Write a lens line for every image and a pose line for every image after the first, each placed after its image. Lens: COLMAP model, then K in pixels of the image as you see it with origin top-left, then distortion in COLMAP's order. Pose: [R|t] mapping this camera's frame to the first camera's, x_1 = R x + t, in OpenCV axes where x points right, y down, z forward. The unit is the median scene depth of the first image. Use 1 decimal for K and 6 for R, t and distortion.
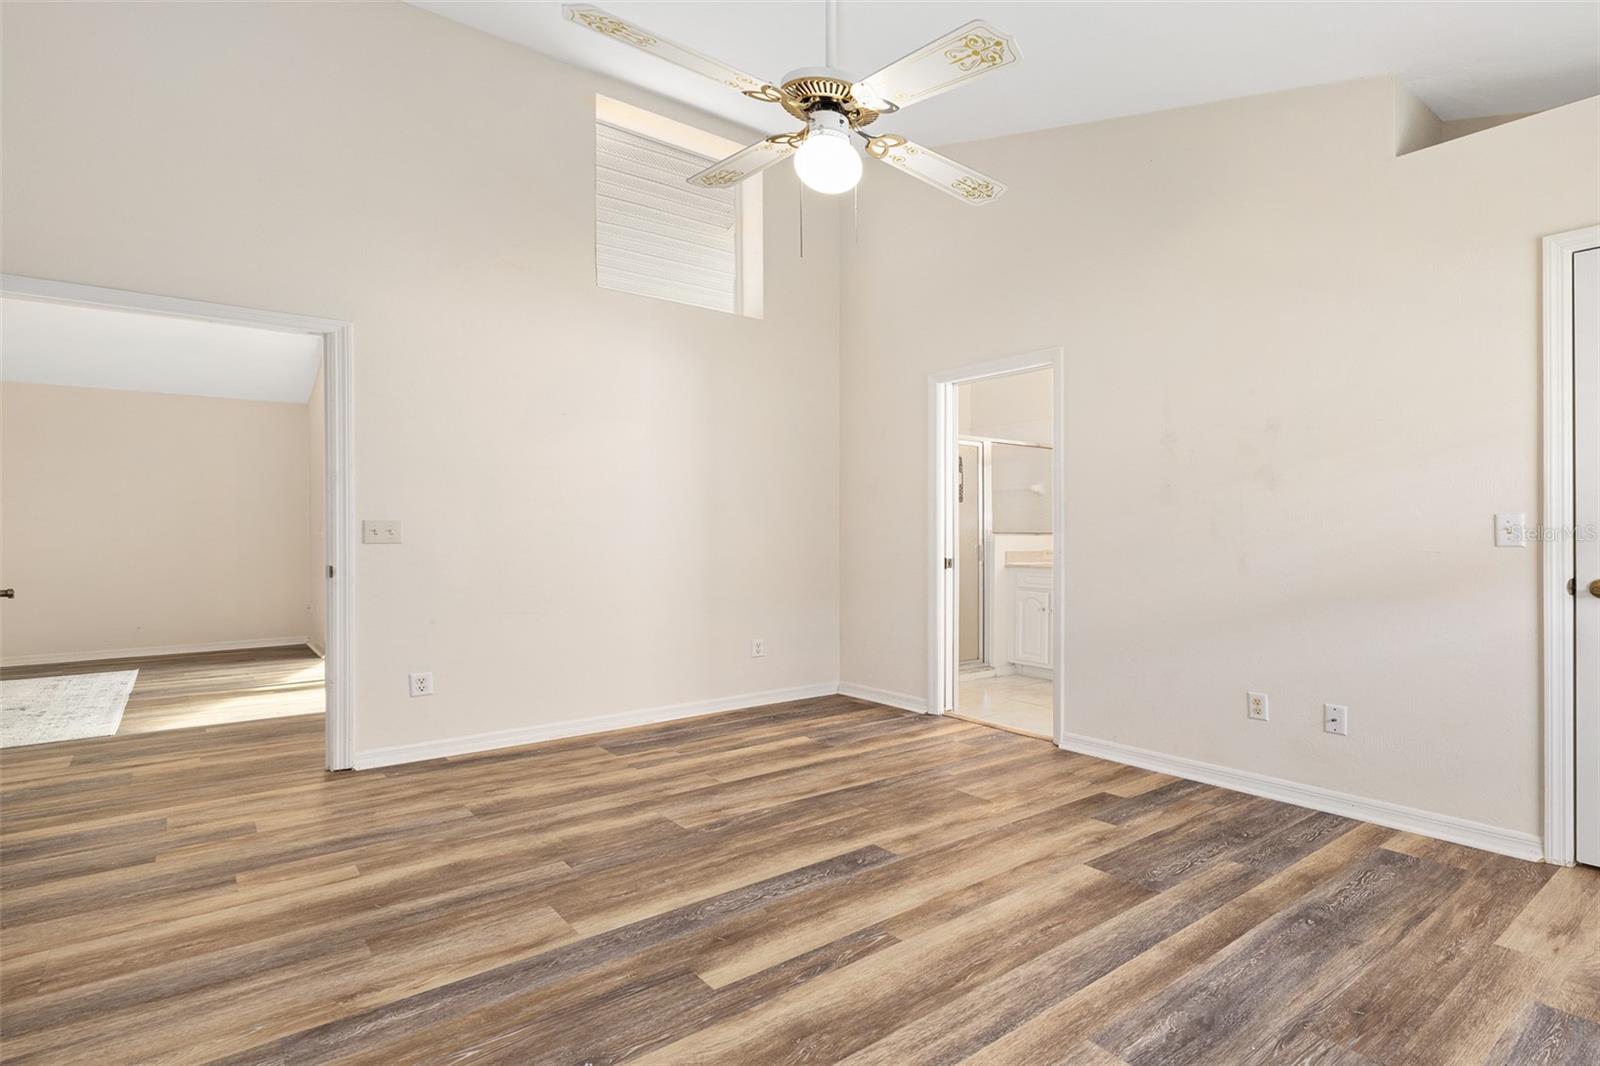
lens RADIAL K [[663.1, 0, 798.3], [0, 663.1, 511.4], [0, 0, 1]] dist [-0.004313, -0.000563]
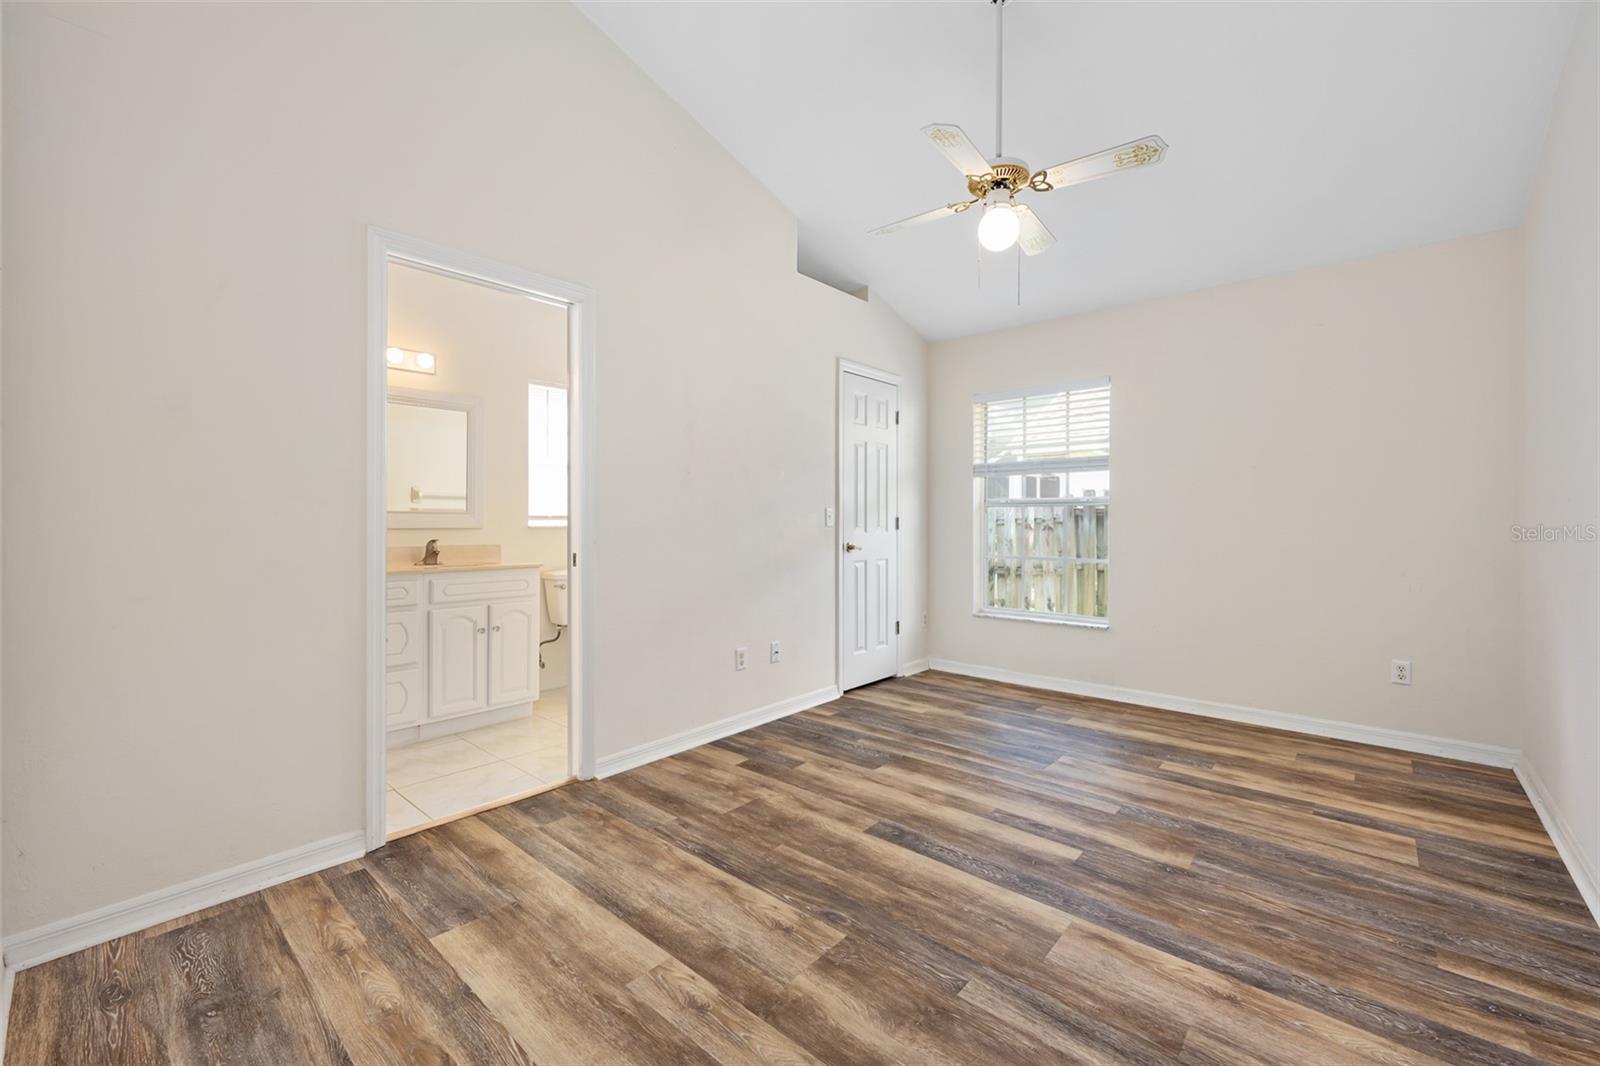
lens RADIAL K [[663.1, 0, 798.3], [0, 663.1, 511.4], [0, 0, 1]] dist [-0.004313, -0.000563]
pose [[-0.097282, 0.004880, 0.995245, -1.342032], [0.001630, 0.999987, -0.004744, -0.154750], [-0.995256, 0.001161, -0.097289, 1.396435]]
